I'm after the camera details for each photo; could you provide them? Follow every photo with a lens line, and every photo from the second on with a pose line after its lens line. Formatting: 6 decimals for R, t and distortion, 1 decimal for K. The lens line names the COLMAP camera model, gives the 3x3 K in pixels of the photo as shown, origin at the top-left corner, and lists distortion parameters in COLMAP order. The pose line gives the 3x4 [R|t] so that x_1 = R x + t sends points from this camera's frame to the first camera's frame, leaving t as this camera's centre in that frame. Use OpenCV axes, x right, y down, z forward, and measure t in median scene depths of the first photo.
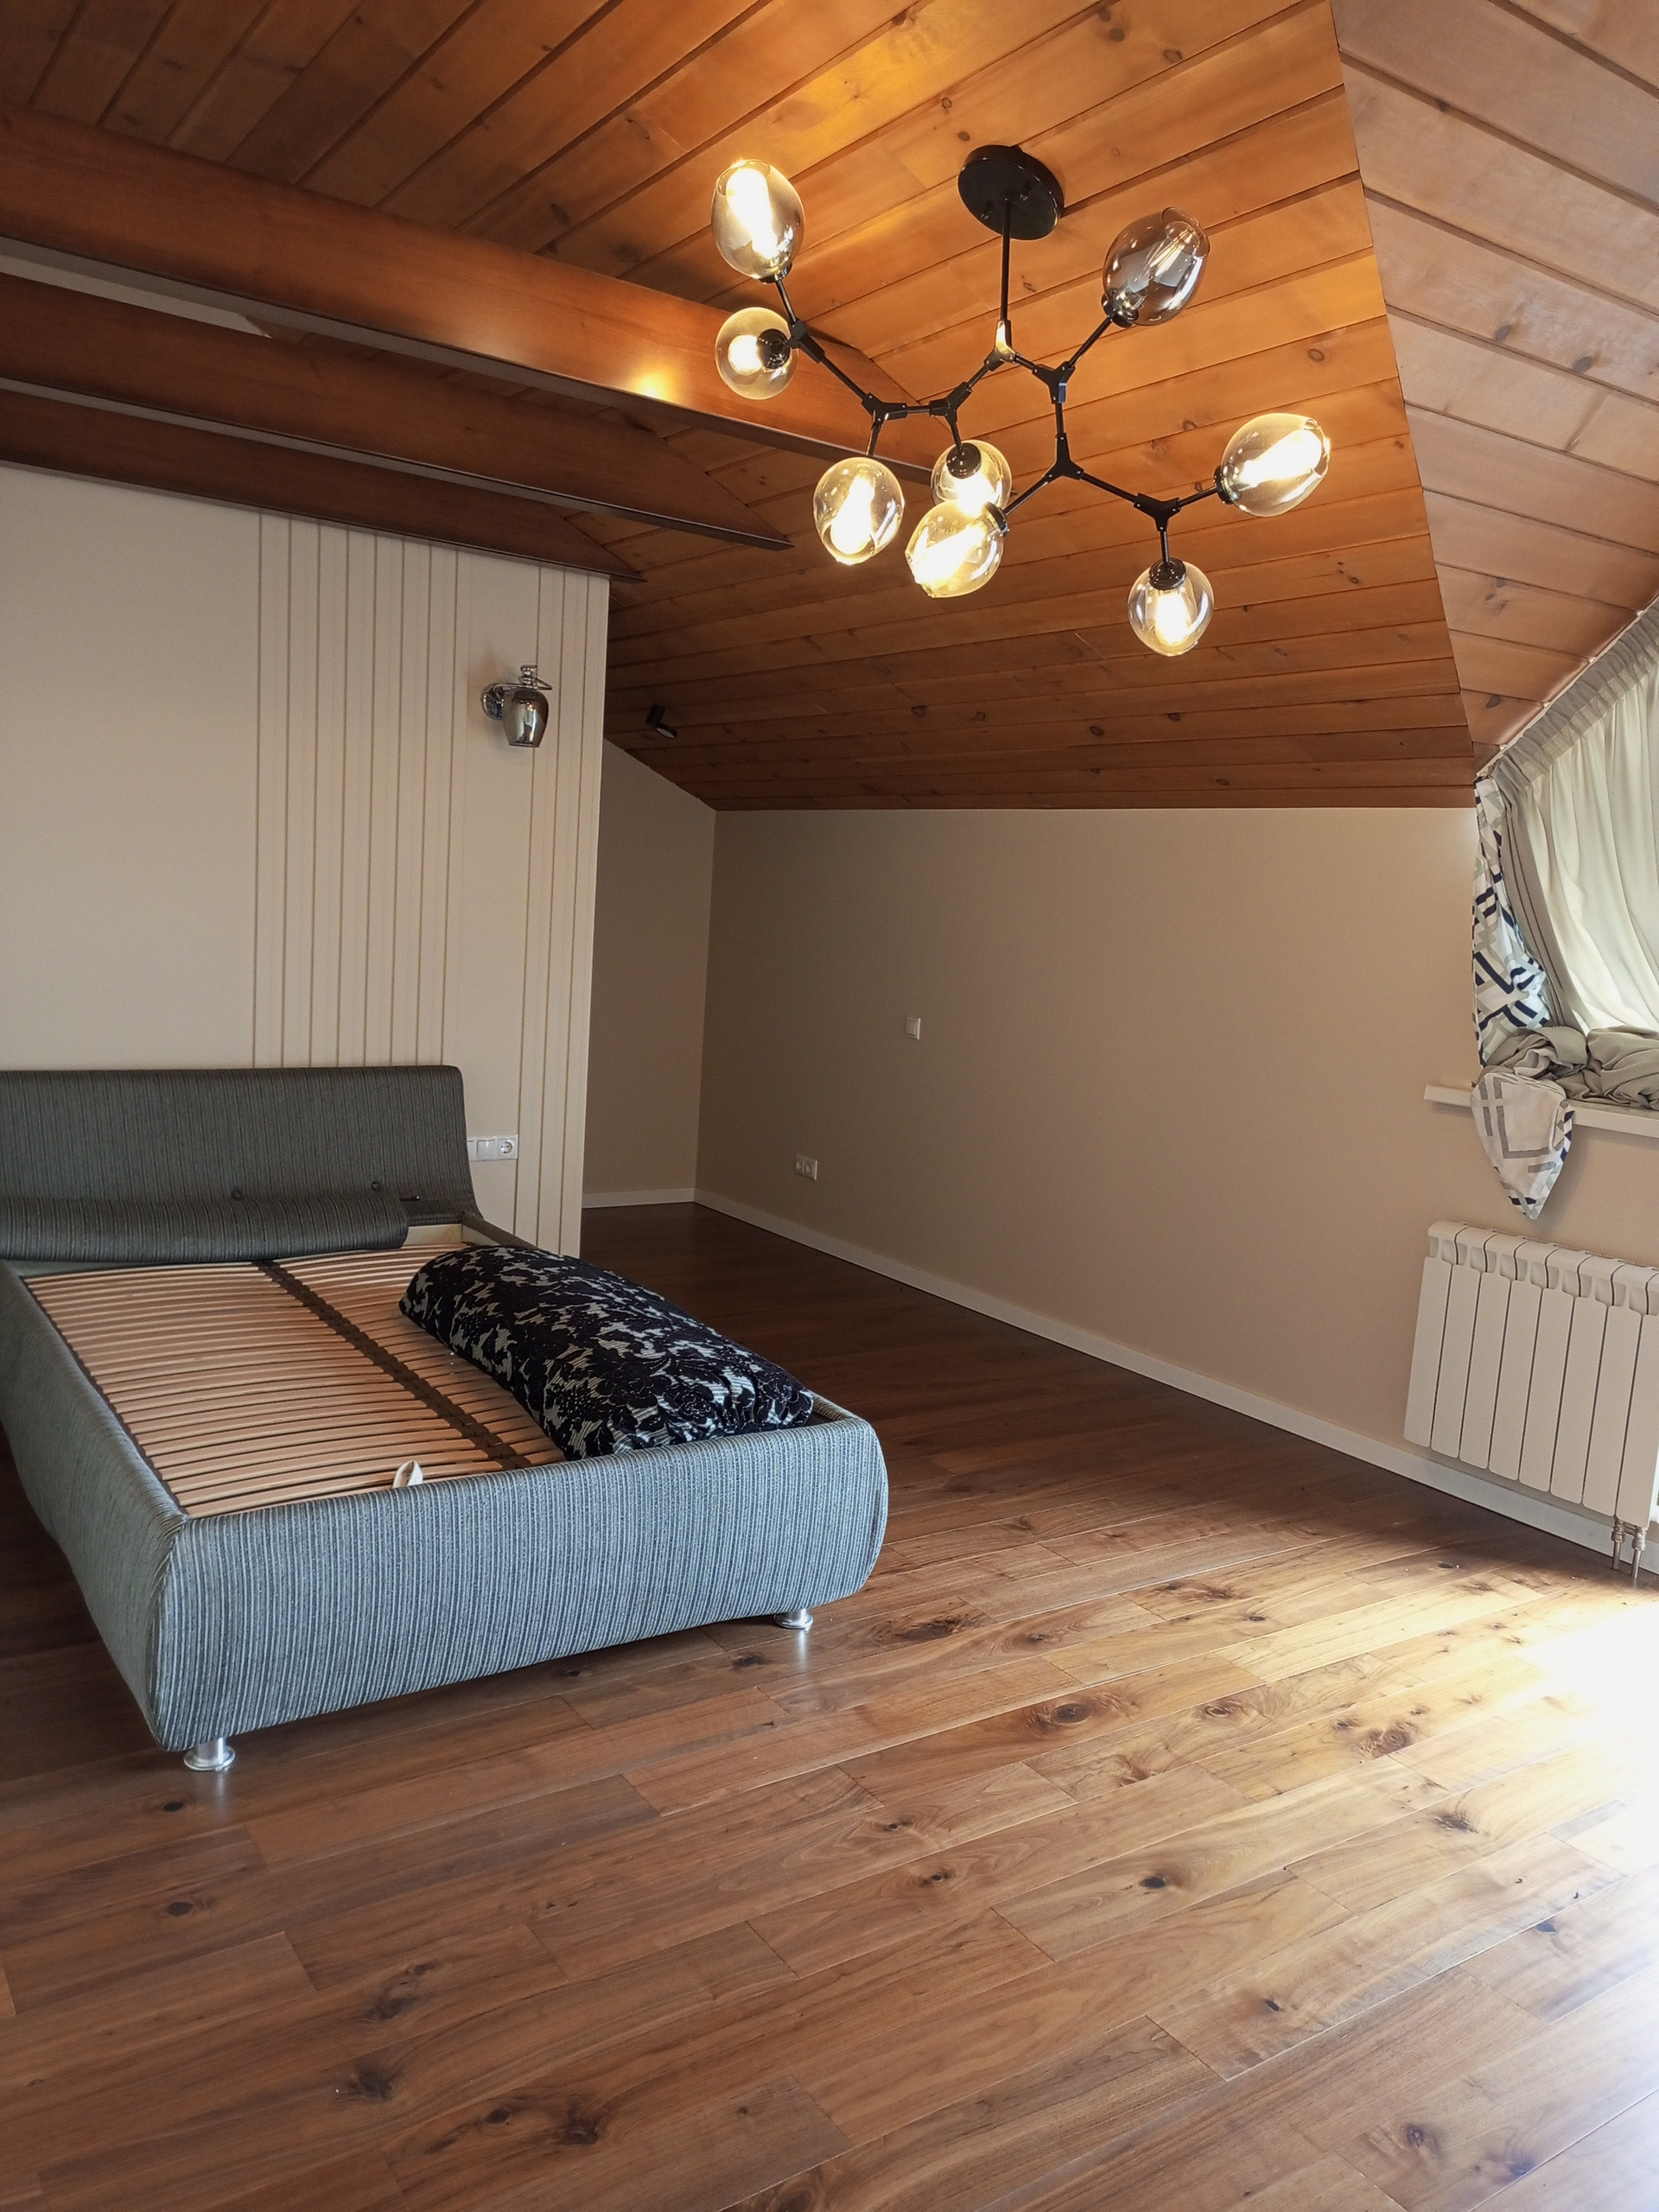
lens RADIAL K [[1646.3, 0, 837.8], [0, 1646.3, 1117.3], [0, 0, 1]] dist [0.059839, -0.057621]
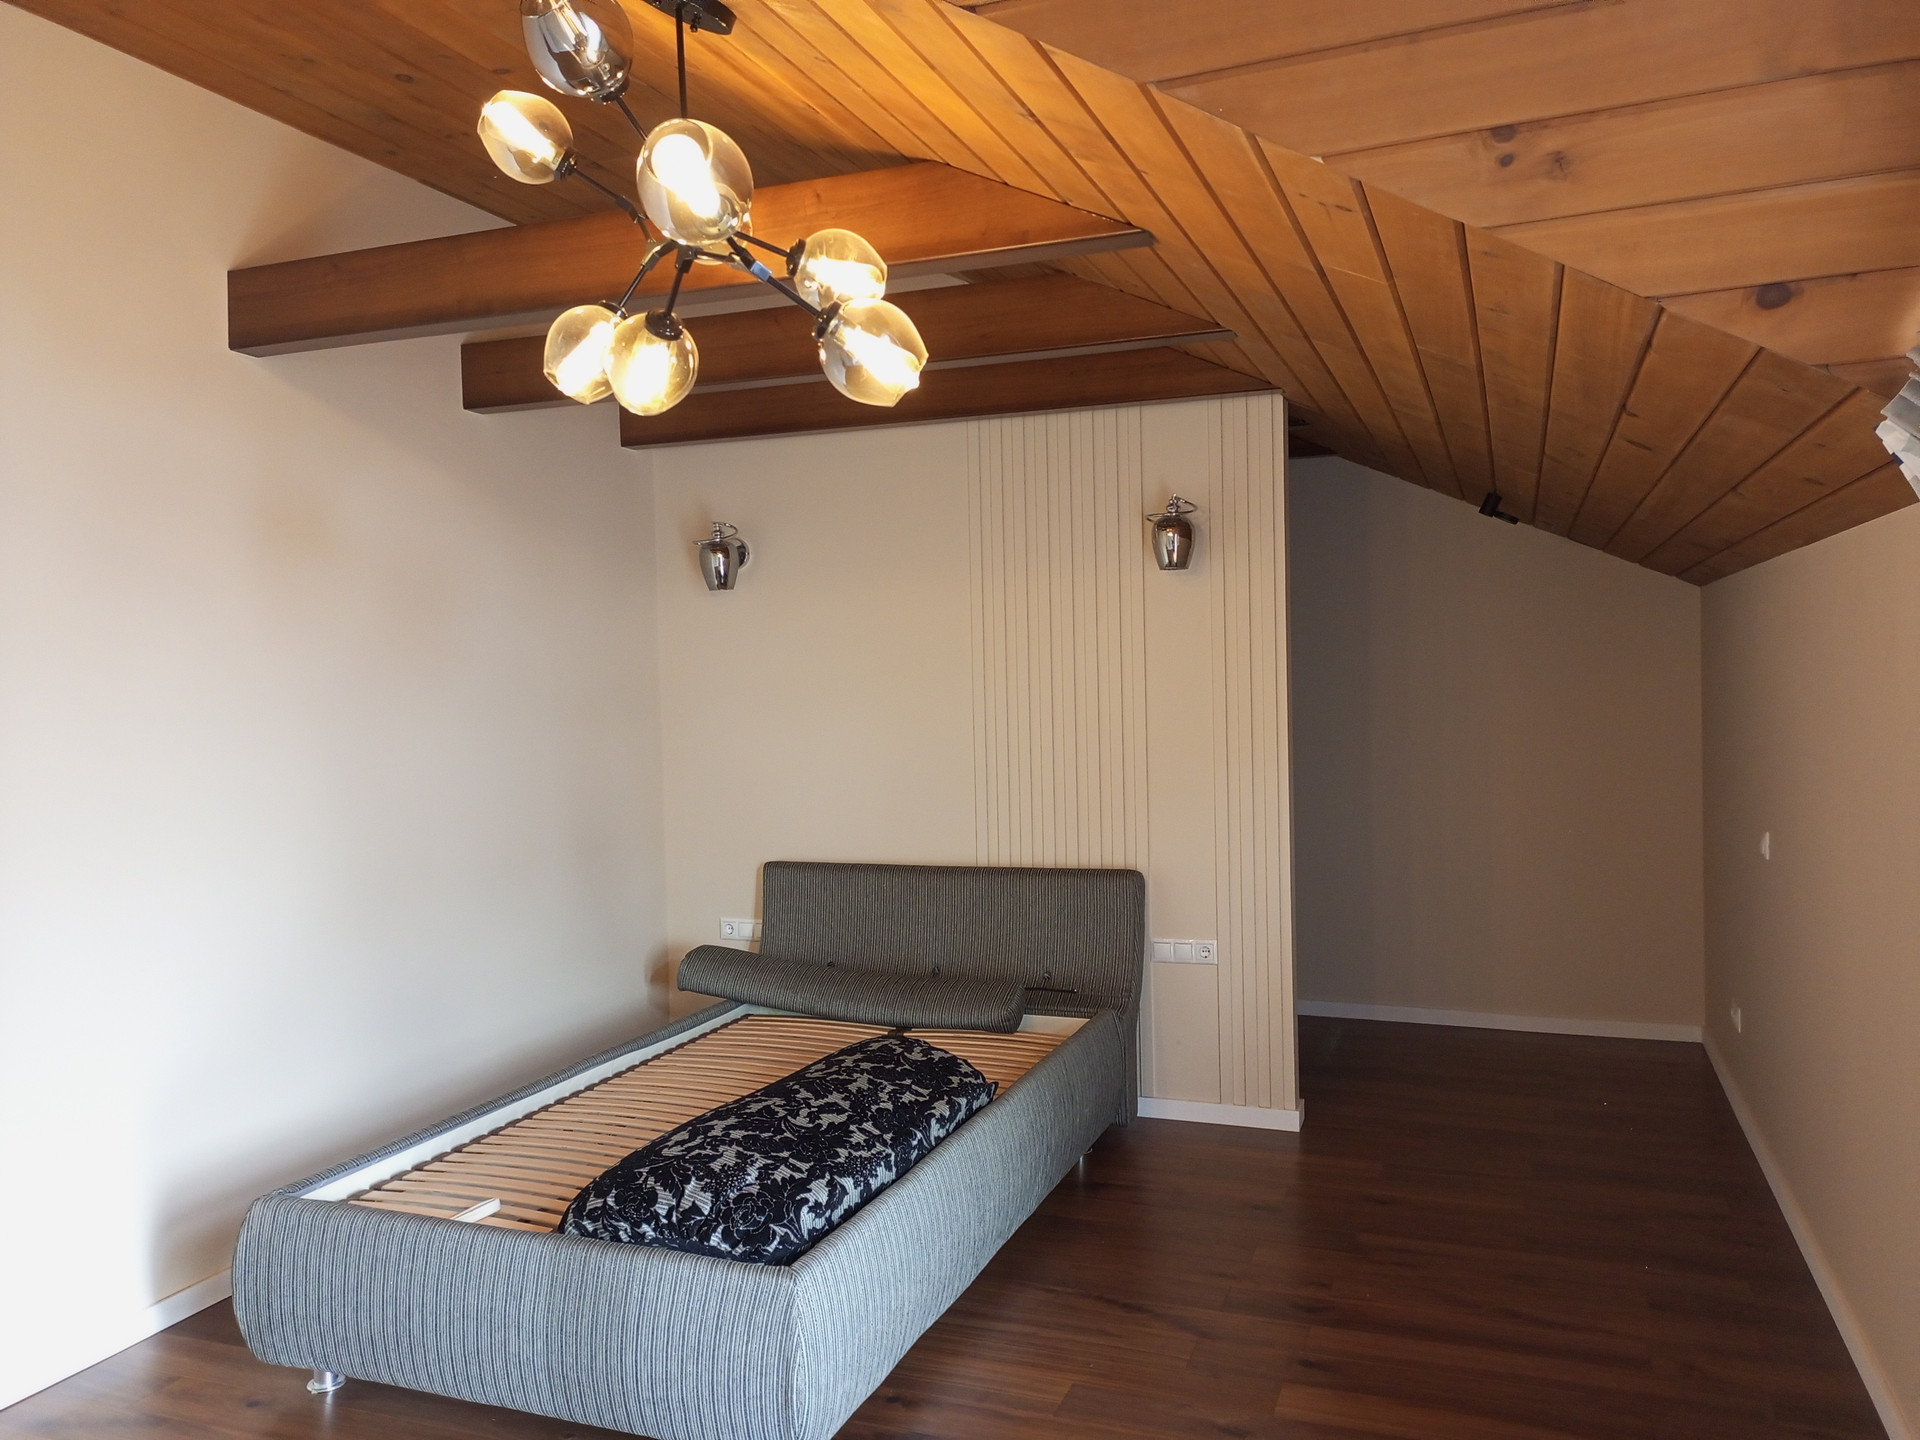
lens RADIAL K [[1429.0, 0, 967.3], [0, 1429.0, 715.9], [0, 0, 1]] dist [0.059839, -0.057621]
pose [[0.570026, -0.050414, -0.820078, 0.704140], [-0.055677, 0.993451, -0.099772, -0.047522], [0.819738, 0.102532, 0.563486, 0.562859]]
